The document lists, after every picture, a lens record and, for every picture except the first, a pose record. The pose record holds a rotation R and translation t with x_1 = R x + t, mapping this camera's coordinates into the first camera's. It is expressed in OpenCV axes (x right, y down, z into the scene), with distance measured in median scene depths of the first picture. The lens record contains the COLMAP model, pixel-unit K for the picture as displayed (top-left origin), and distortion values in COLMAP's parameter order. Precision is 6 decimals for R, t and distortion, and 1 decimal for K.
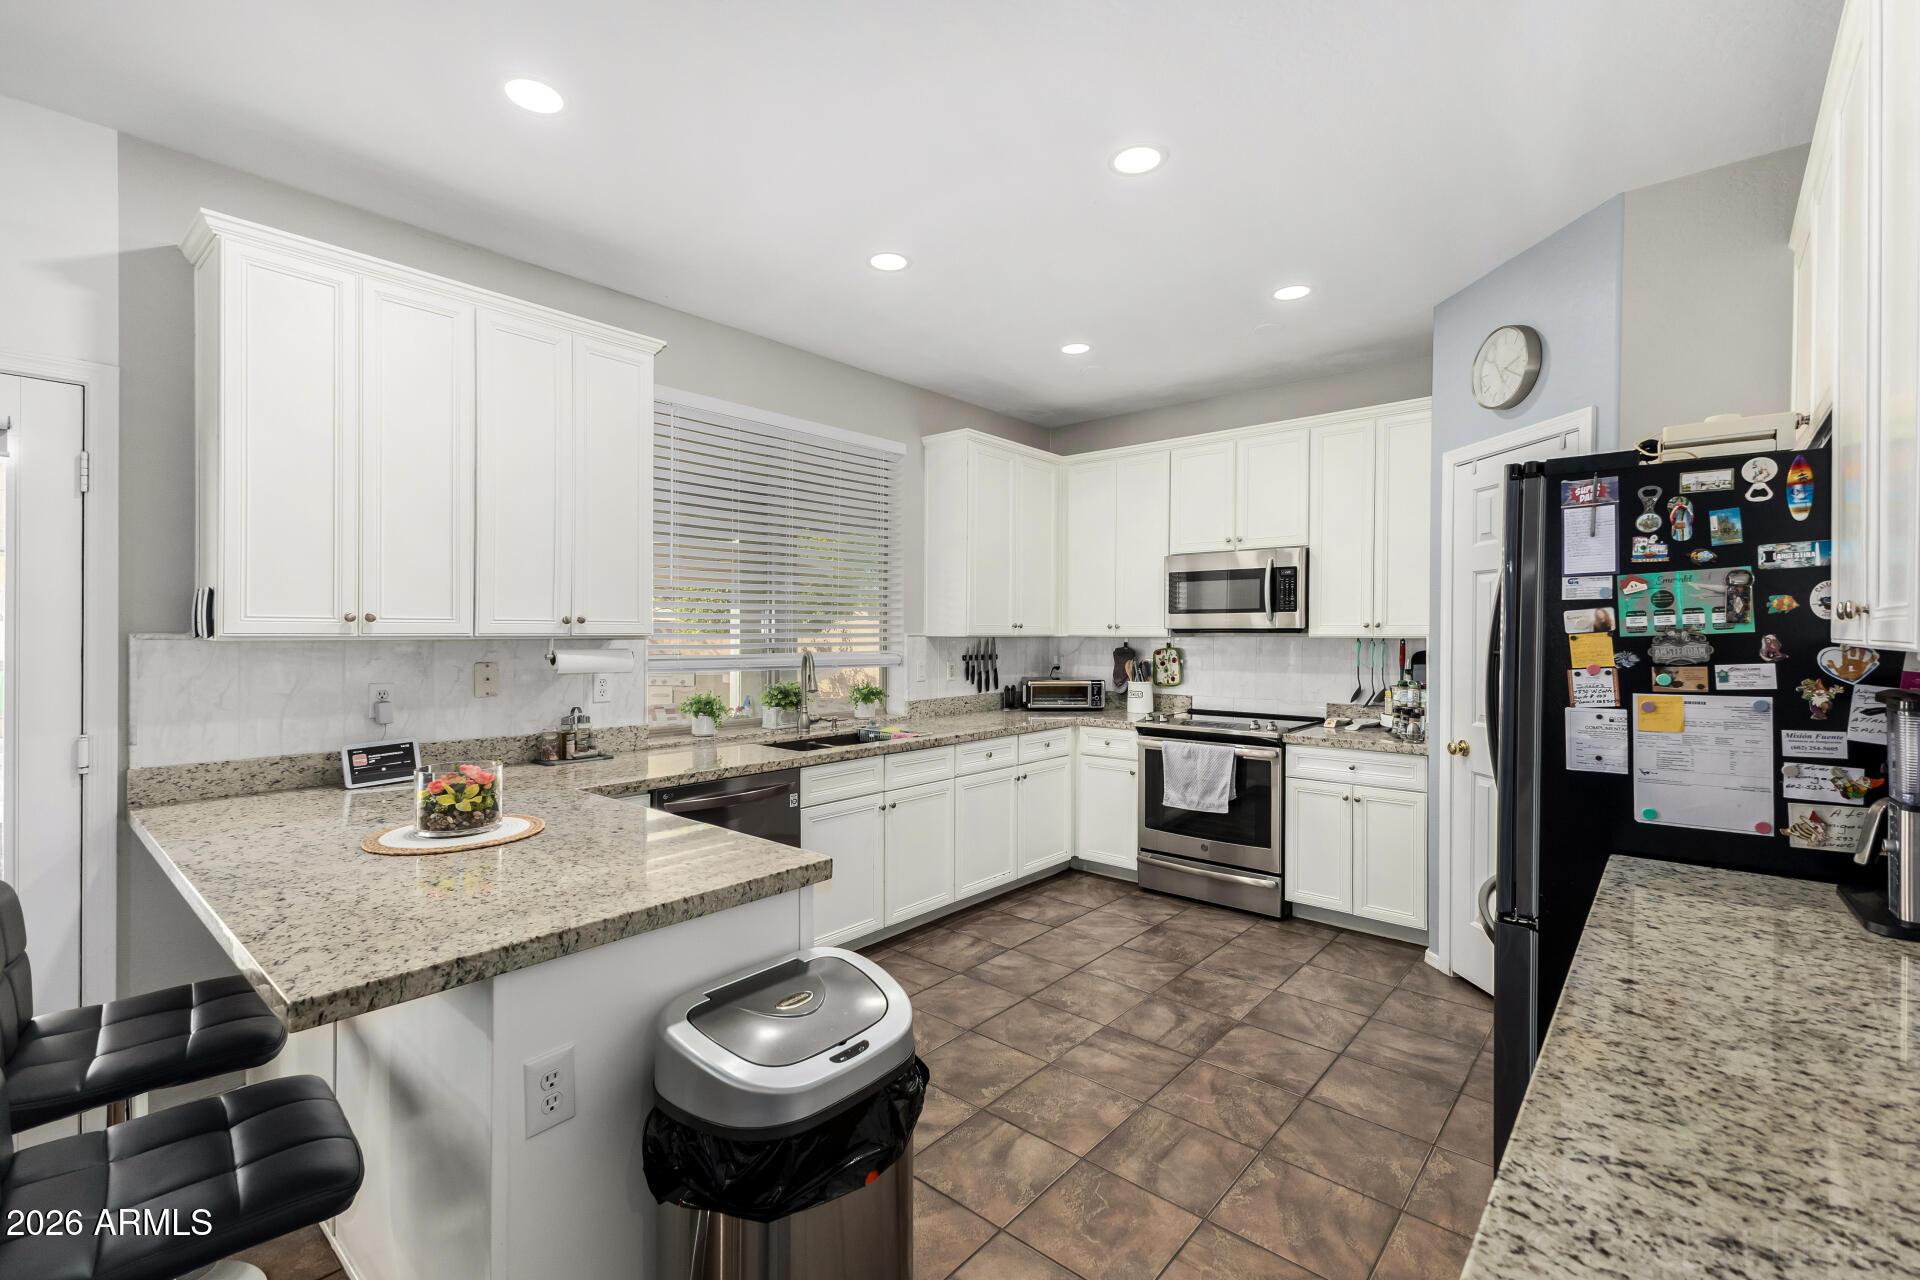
lens RADIAL K [[837.7, 0, 956.9], [0, 837.7, 636.2], [0, 0, 1]] dist [0.013344, -0.001508]
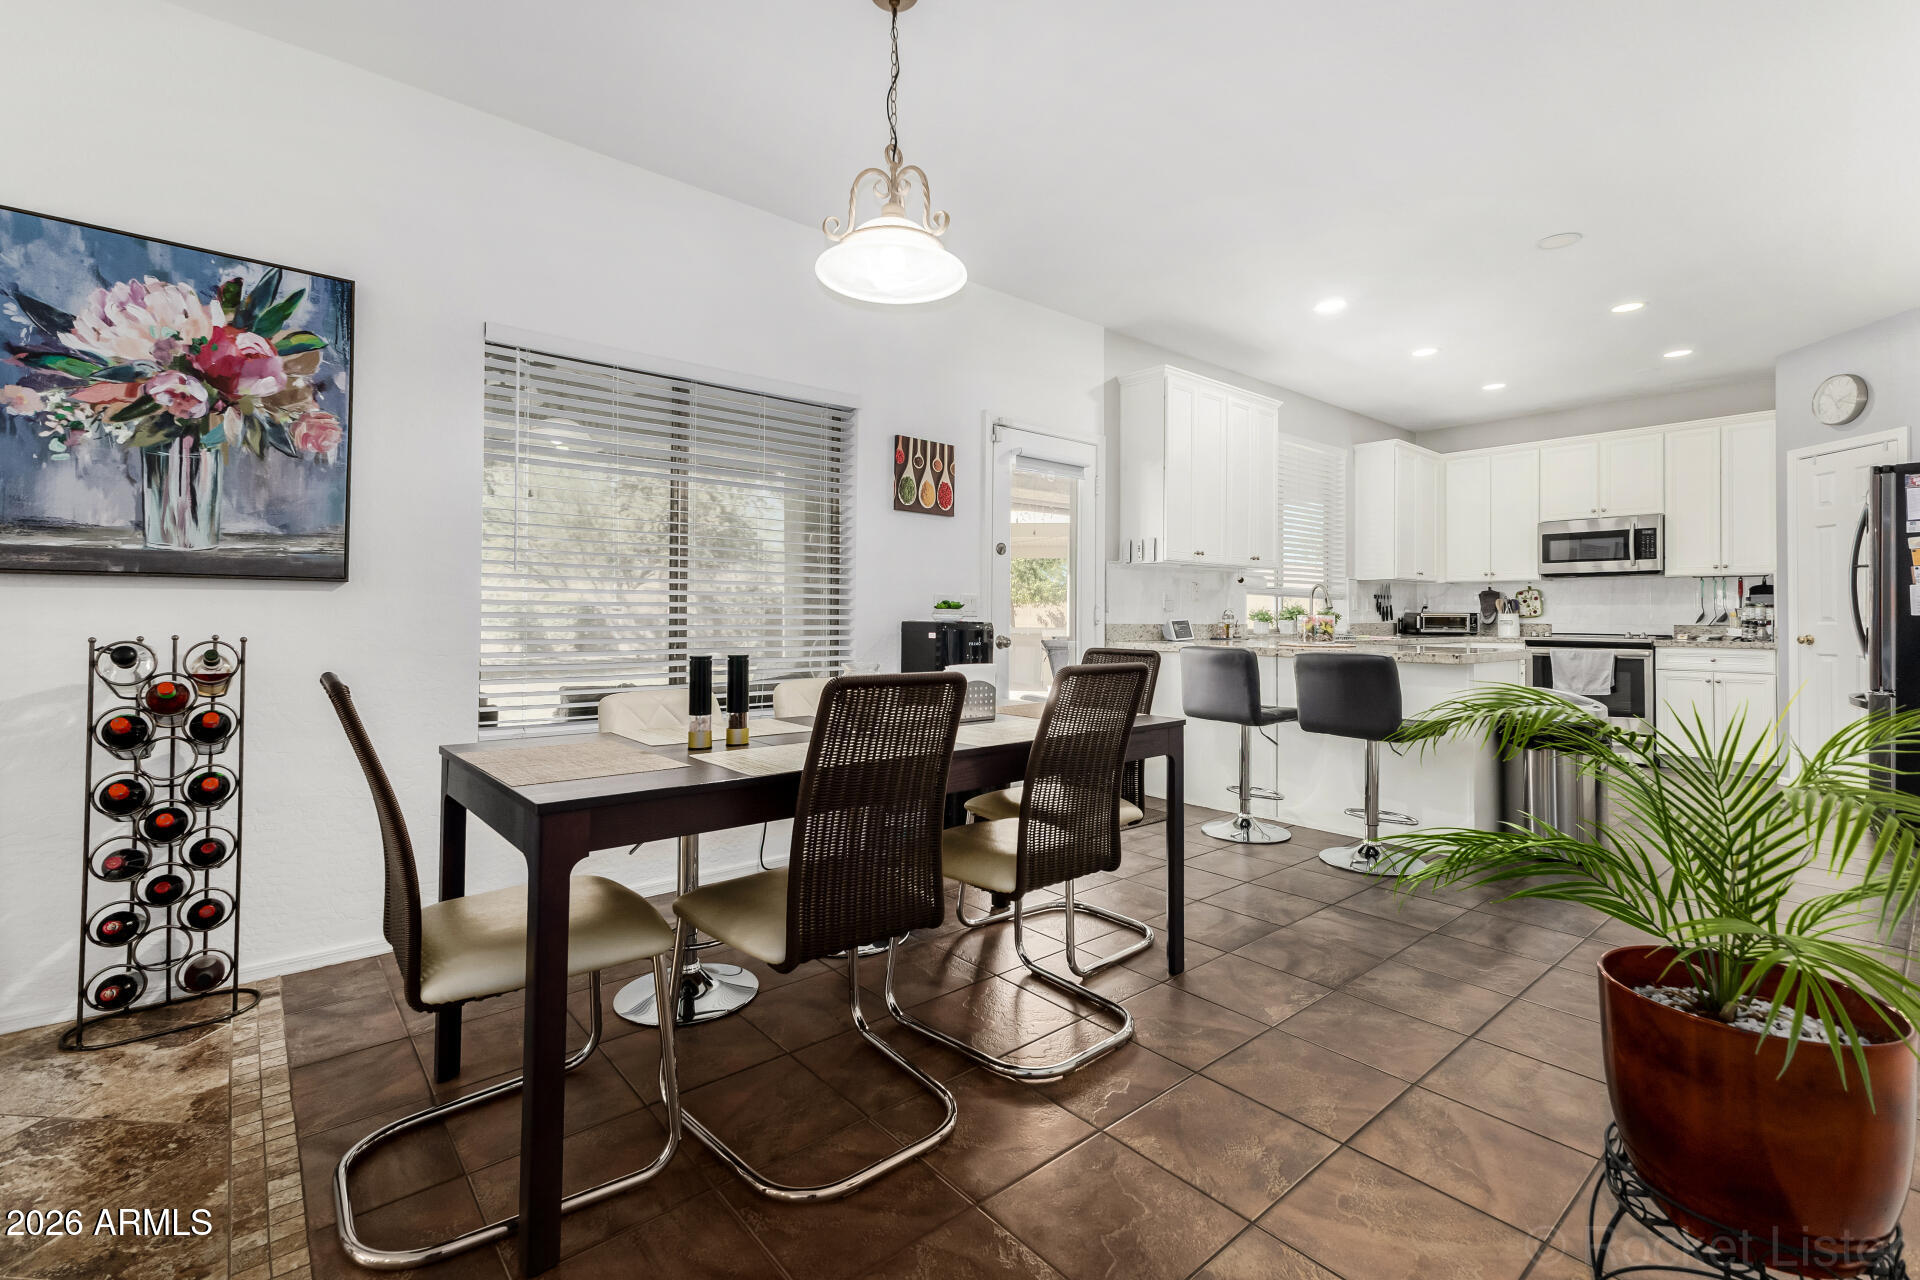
lens RADIAL K [[837.7, 0, 964.6], [0, 837.7, 600.9], [0, 0, 1]] dist [0.013344, -0.001508]
pose [[0.988225, 0.000916, -0.153006, -0.542562], [-0.003980, 0.999798, -0.019715, 0.075461], [0.152957, 0.020092, 0.988029, -0.610250]]
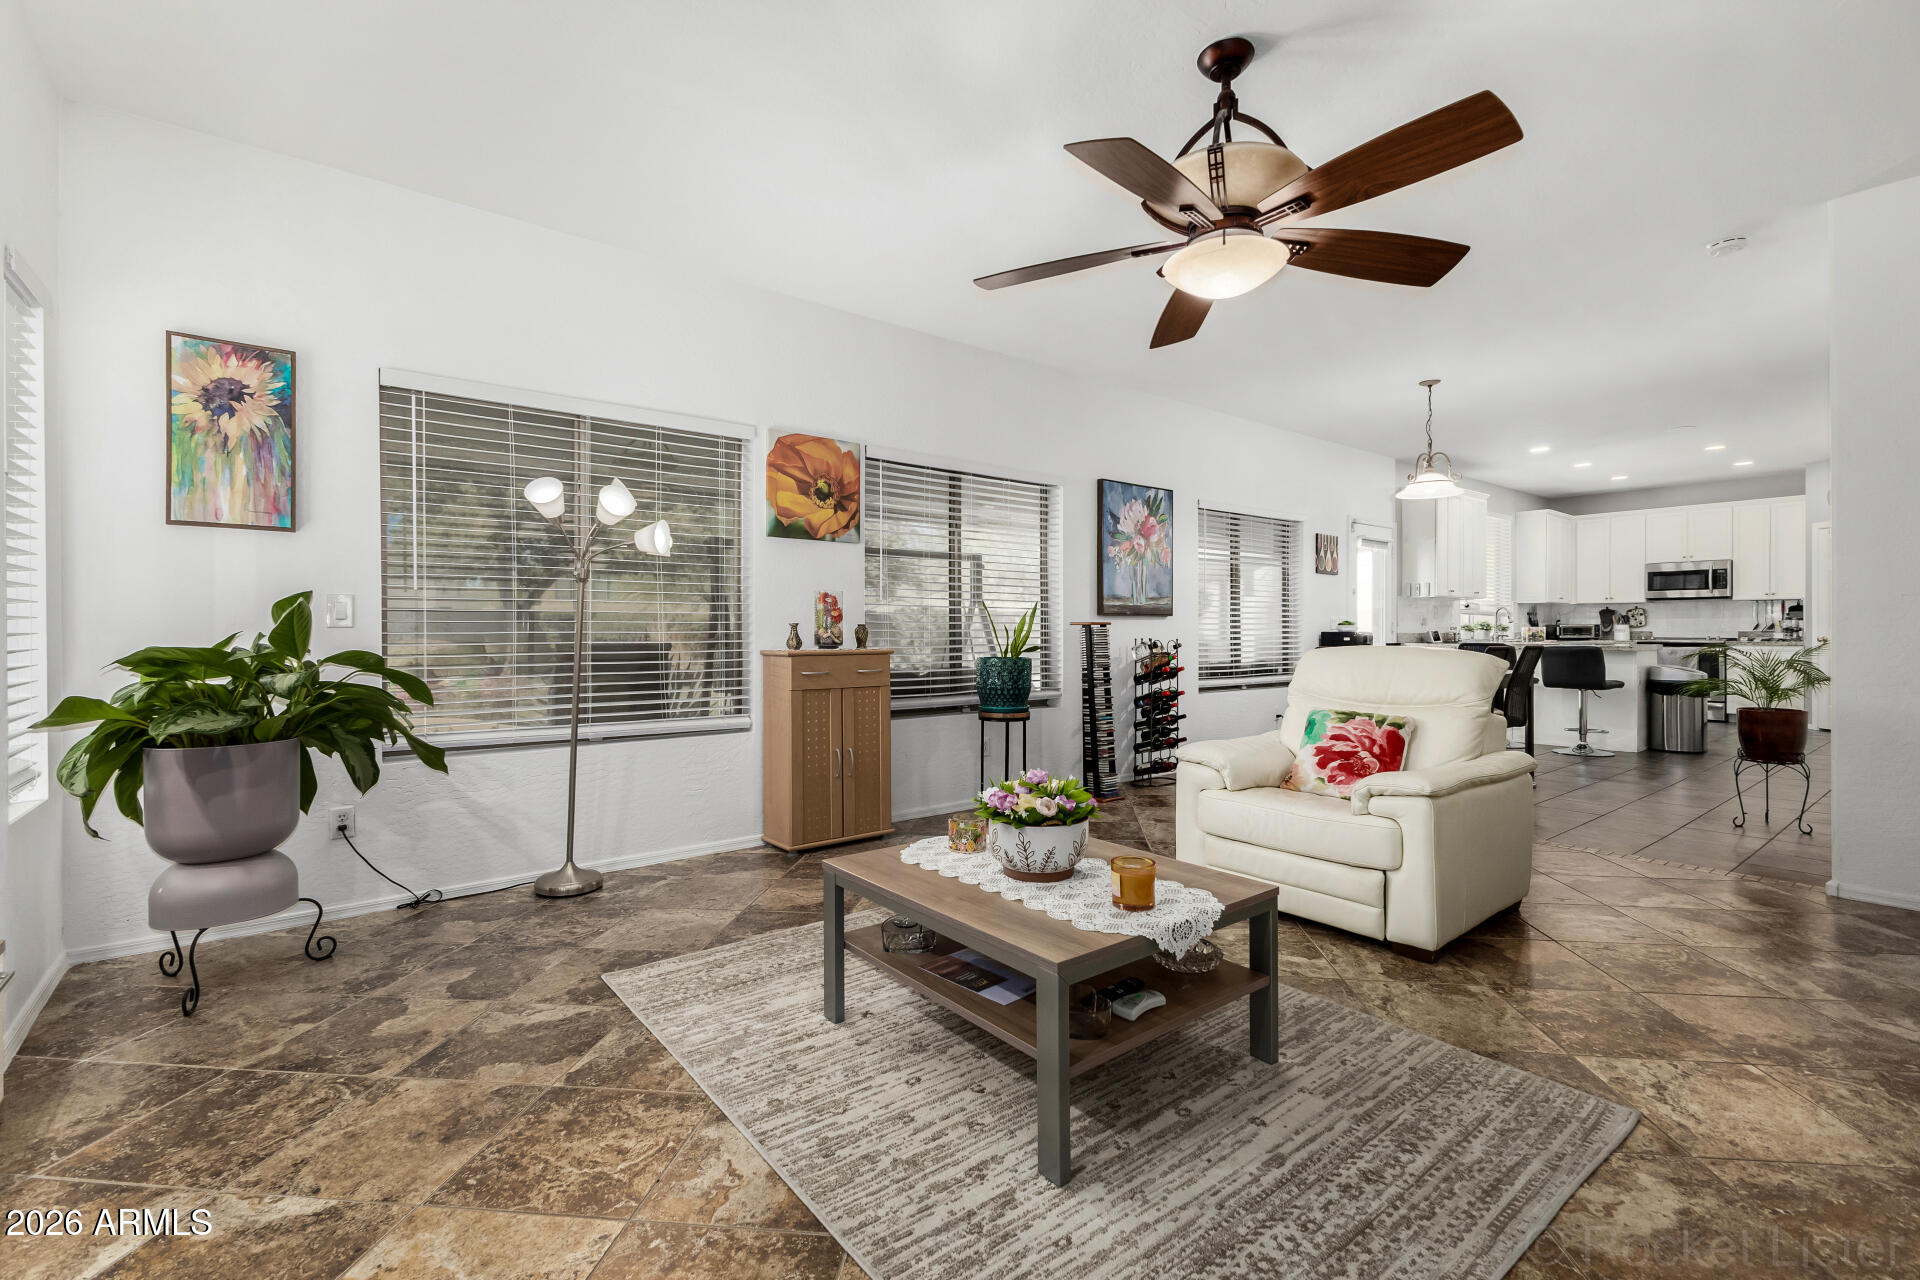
lens RADIAL K [[837.7, 0, 958.1], [0, 837.7, 629.6], [0, 0, 1]] dist [0.013344, -0.001508]
pose [[0.982420, -0.003302, -0.186653, -1.184693], [0.003039, 0.999994, -0.001698, 0.075938], [0.186658, 0.001101, 0.982424, -1.596732]]
